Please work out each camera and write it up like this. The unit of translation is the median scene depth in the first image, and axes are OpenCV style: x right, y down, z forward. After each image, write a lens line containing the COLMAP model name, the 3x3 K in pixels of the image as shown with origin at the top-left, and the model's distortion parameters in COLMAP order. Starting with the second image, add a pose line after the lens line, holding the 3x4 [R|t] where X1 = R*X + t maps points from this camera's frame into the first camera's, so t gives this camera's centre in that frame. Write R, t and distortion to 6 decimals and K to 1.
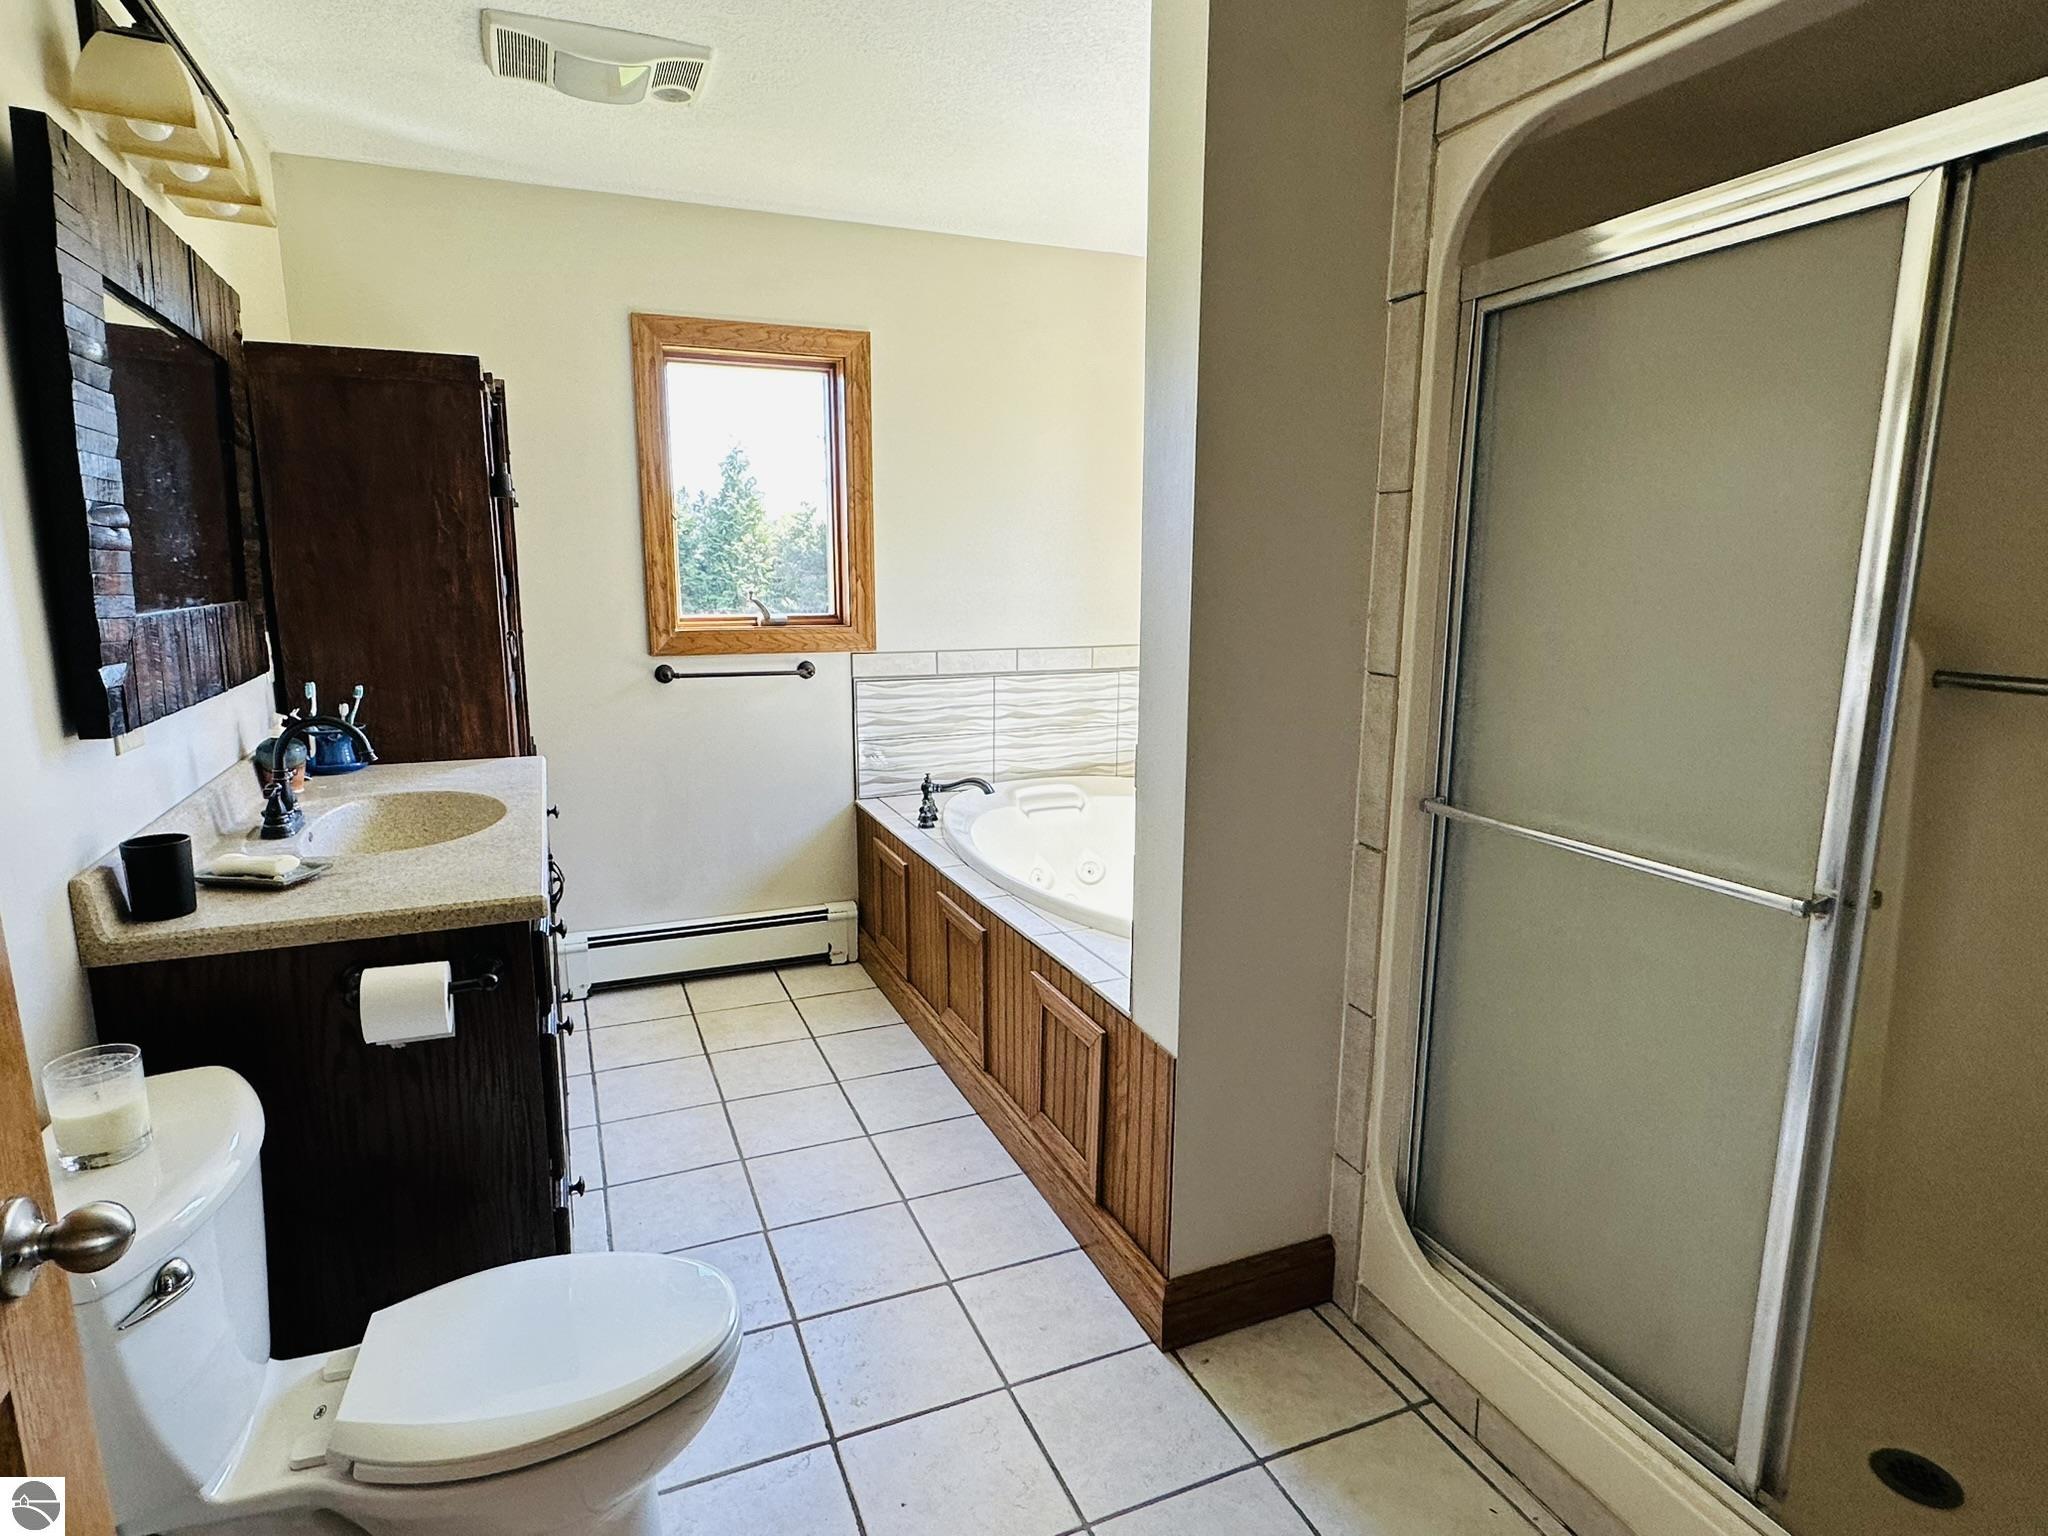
lens RADIAL K [[1116.8, 0, 1029.8], [0, 1116.8, 767.4], [0, 0, 1]] dist [-0.001691, -0.000624]
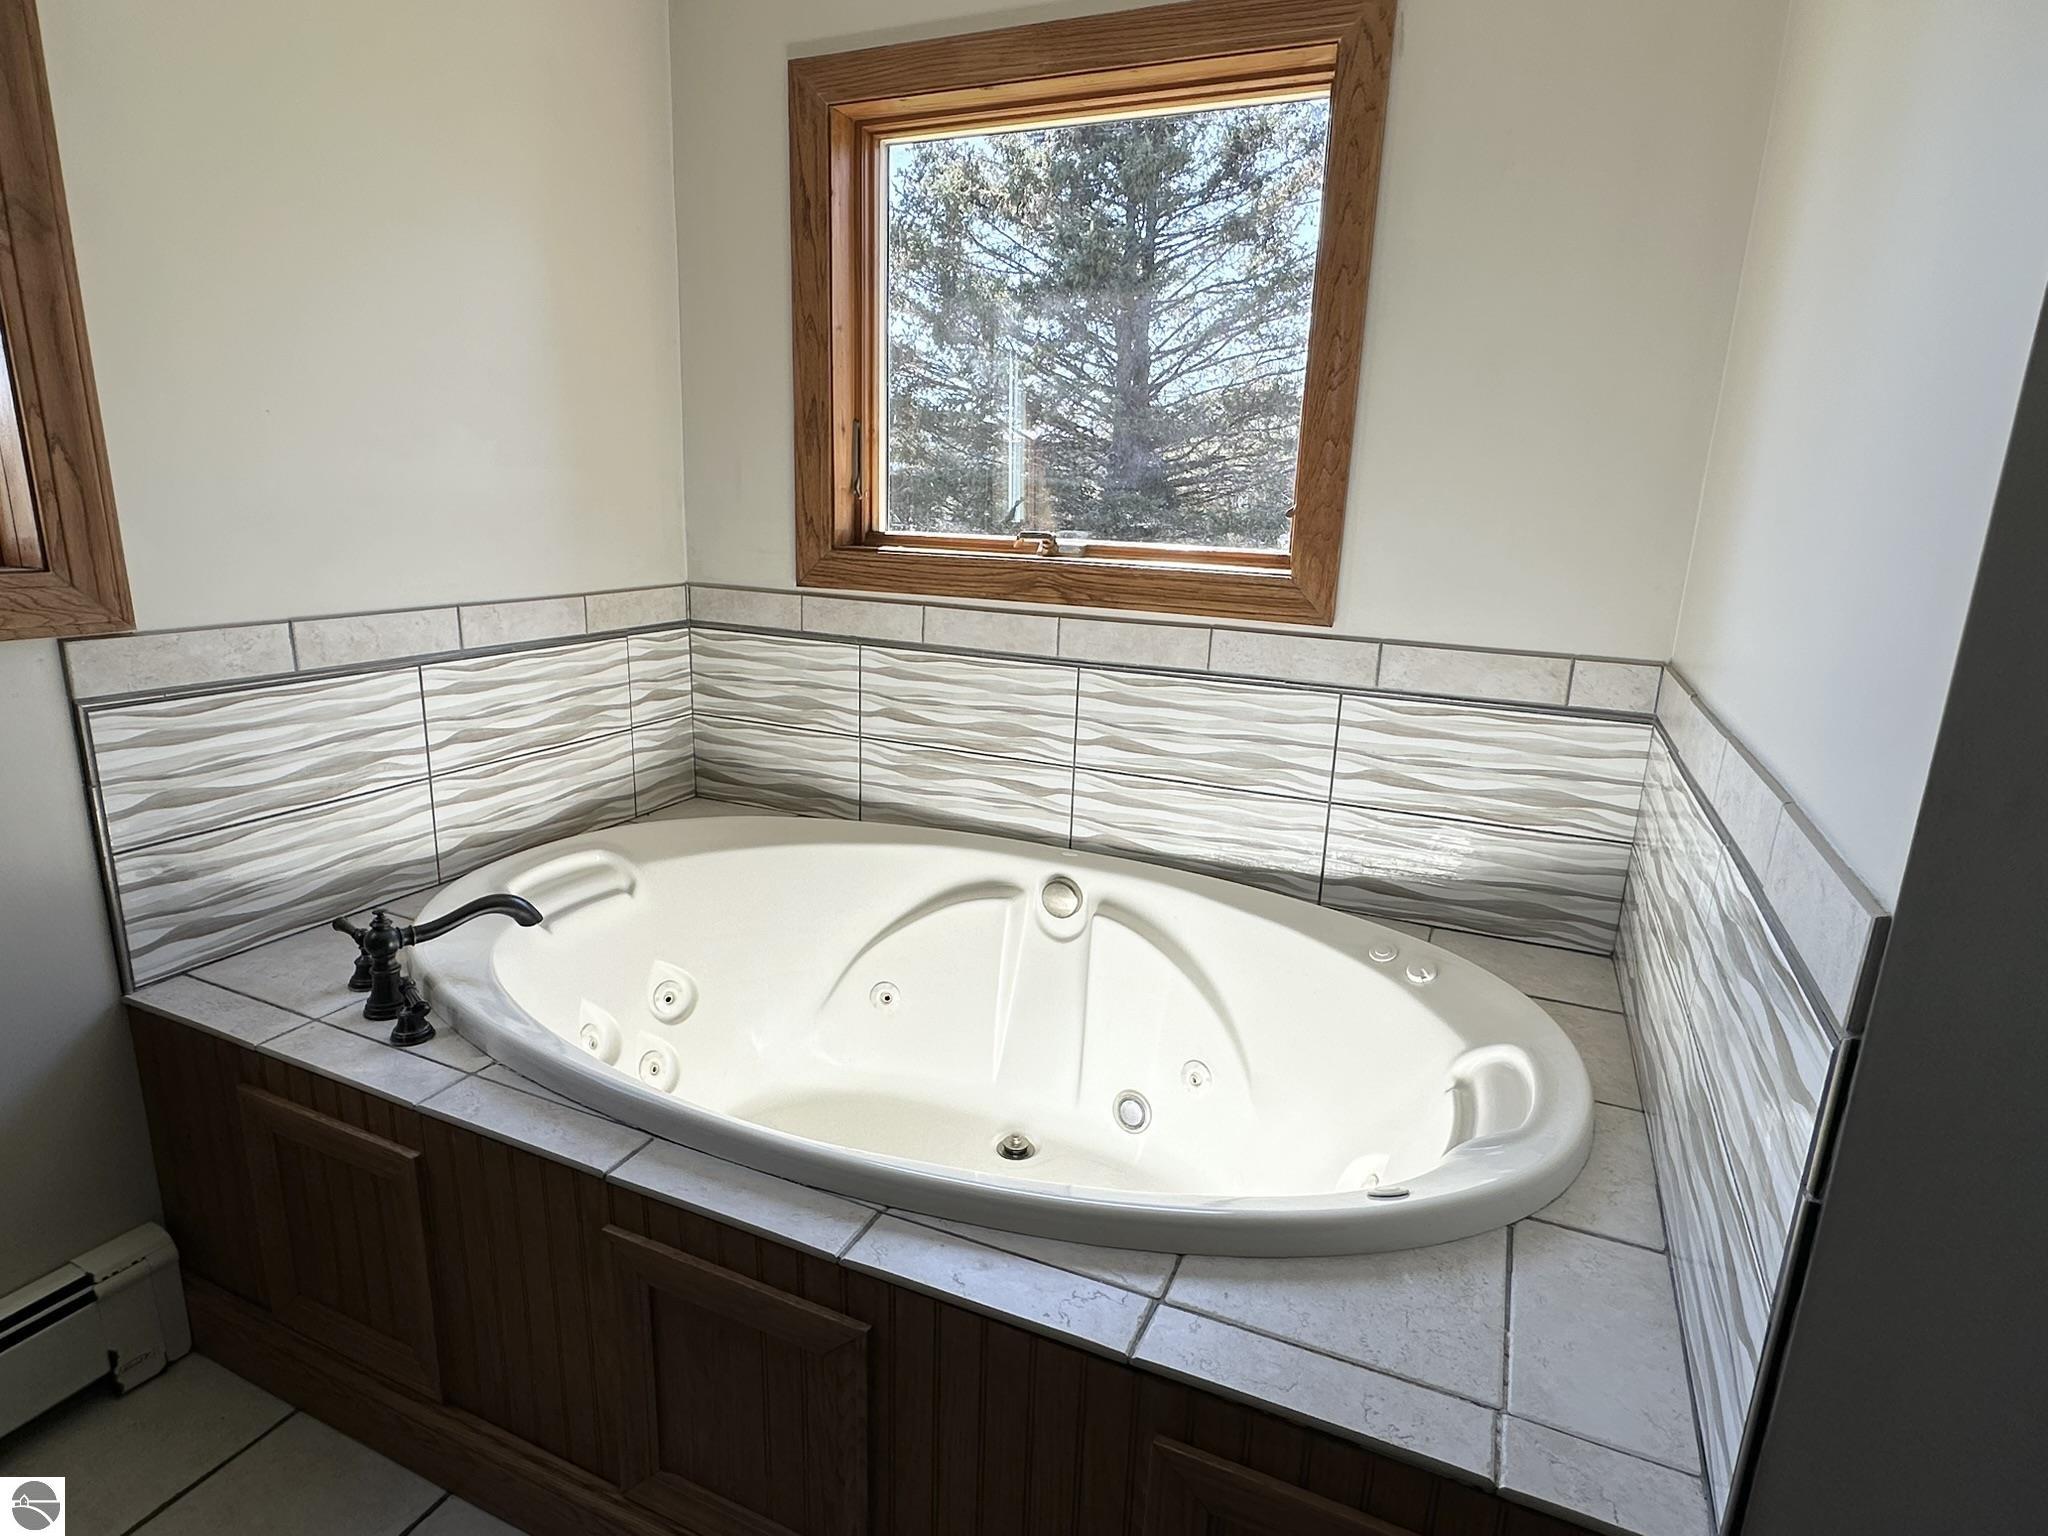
lens RADIAL K [[1116.8, 0, 1016.4], [0, 1116.8, 760.6], [0, 0, 1]] dist [-0.001691, -0.000624]
pose [[0.745589, -0.139510, 0.651639, -0.167693], [0.098771, 0.990176, 0.098976, -0.064687], [-0.659045, -0.009433, 0.752044, 0.473554]]
